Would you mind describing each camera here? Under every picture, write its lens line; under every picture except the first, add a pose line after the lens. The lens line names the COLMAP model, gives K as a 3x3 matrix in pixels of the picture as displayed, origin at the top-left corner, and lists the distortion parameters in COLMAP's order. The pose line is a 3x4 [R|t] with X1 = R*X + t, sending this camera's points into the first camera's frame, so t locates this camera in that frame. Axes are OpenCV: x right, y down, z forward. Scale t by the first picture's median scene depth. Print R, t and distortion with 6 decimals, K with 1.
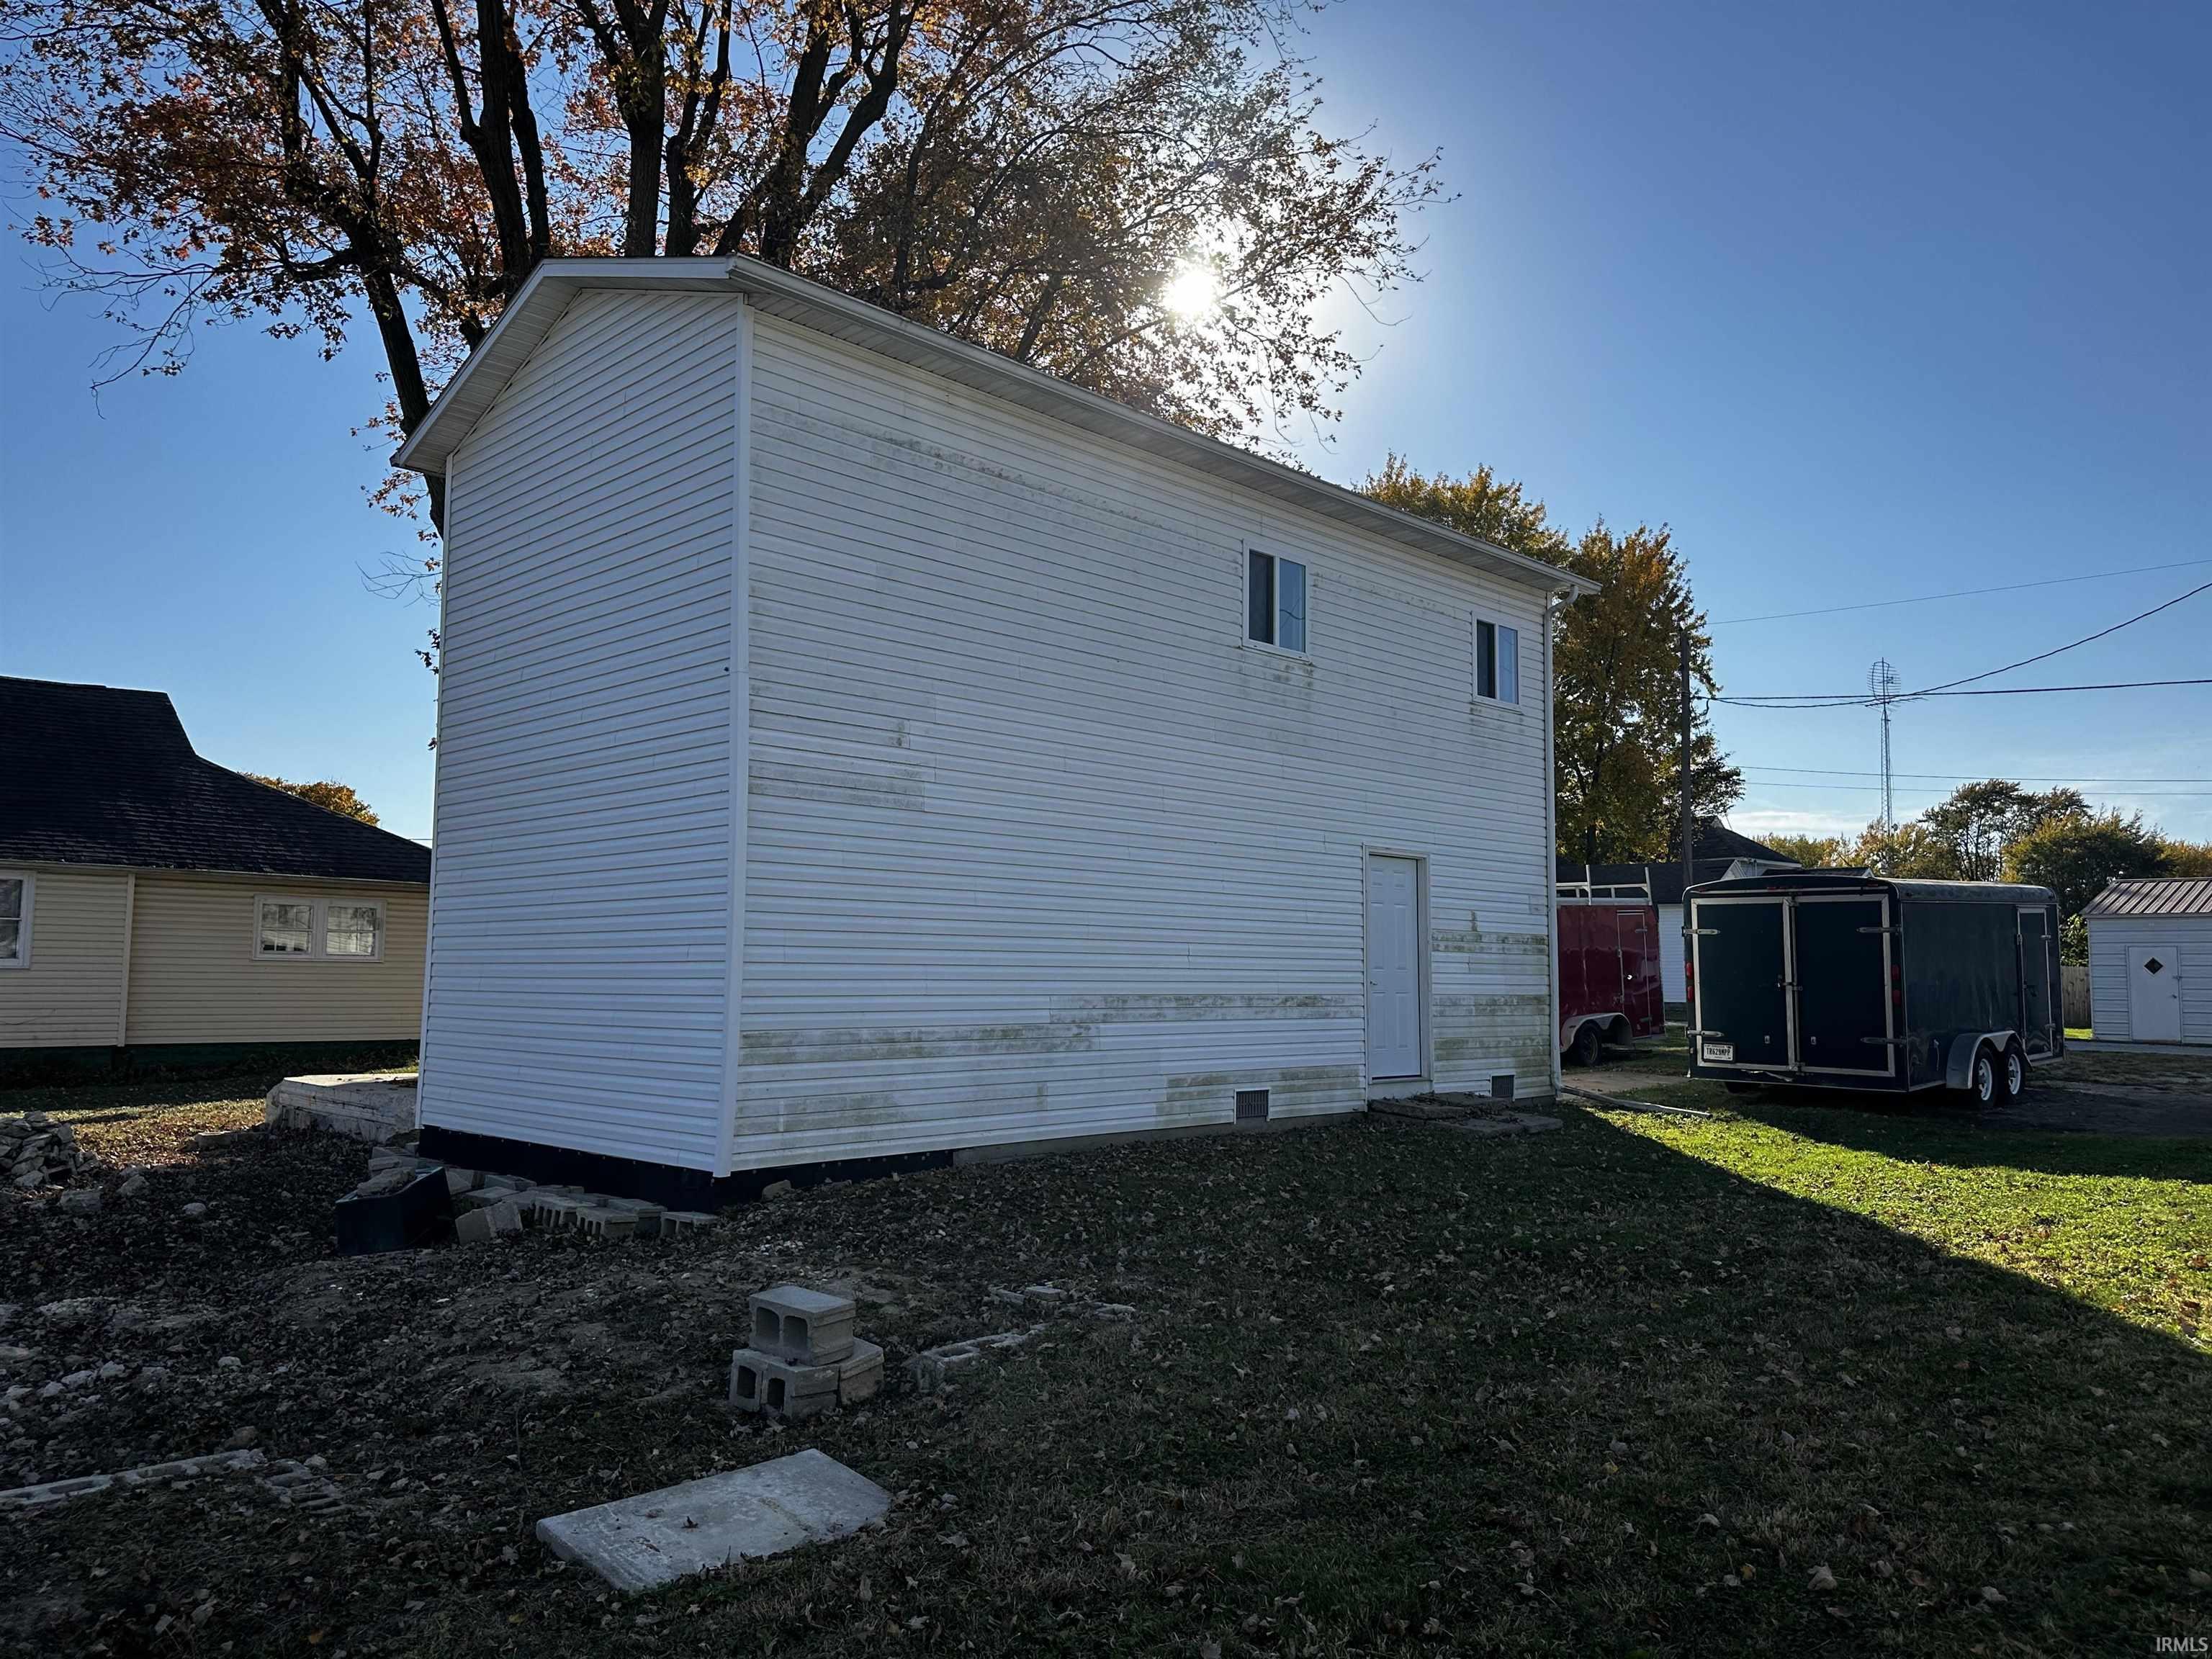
lens RADIAL K [[1557.7, 0, 1058.3], [0, 1557.7, 766.8], [0, 0, 1]] dist [0.072911, -0.104467]
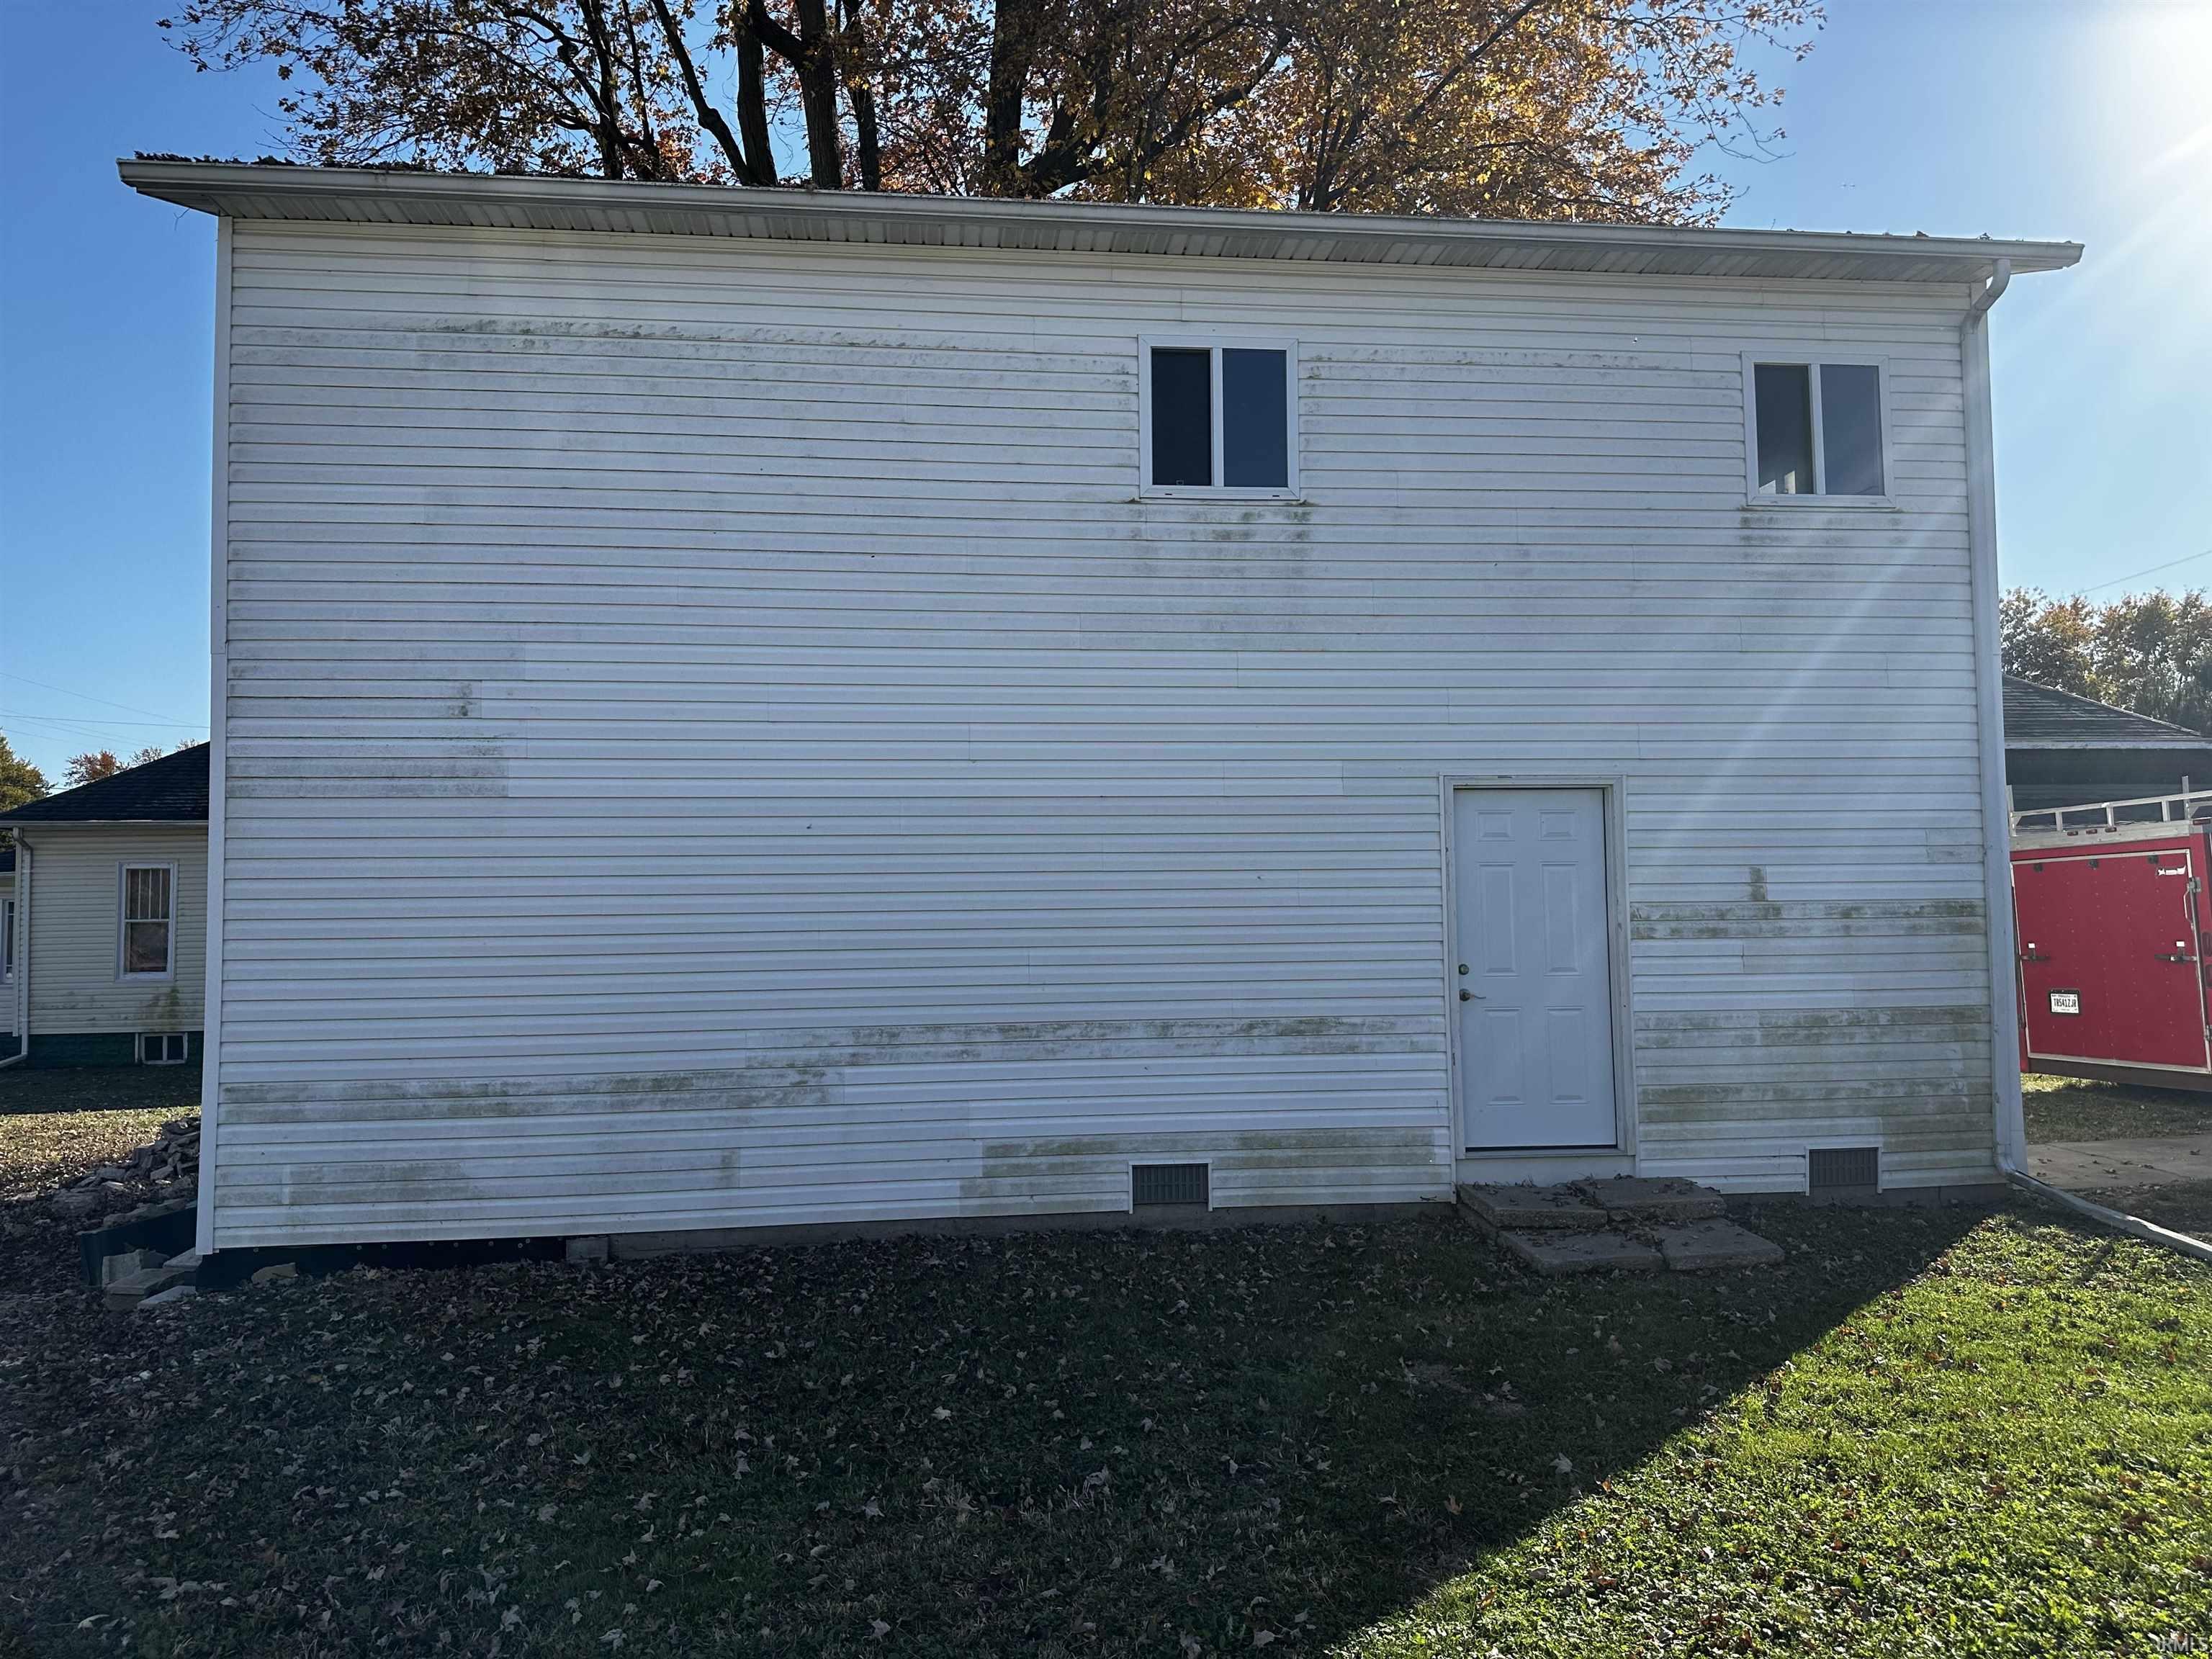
lens RADIAL K [[1557.7, 0, 970.5], [0, 1557.7, 798.3], [0, 0, 1]] dist [0.072911, -0.104467]
pose [[0.792936, -0.073575, -0.604846, 0.482830], [0.102514, 0.994641, 0.013403, 0.035851], [0.600619, -0.072633, 0.796229, 0.443621]]
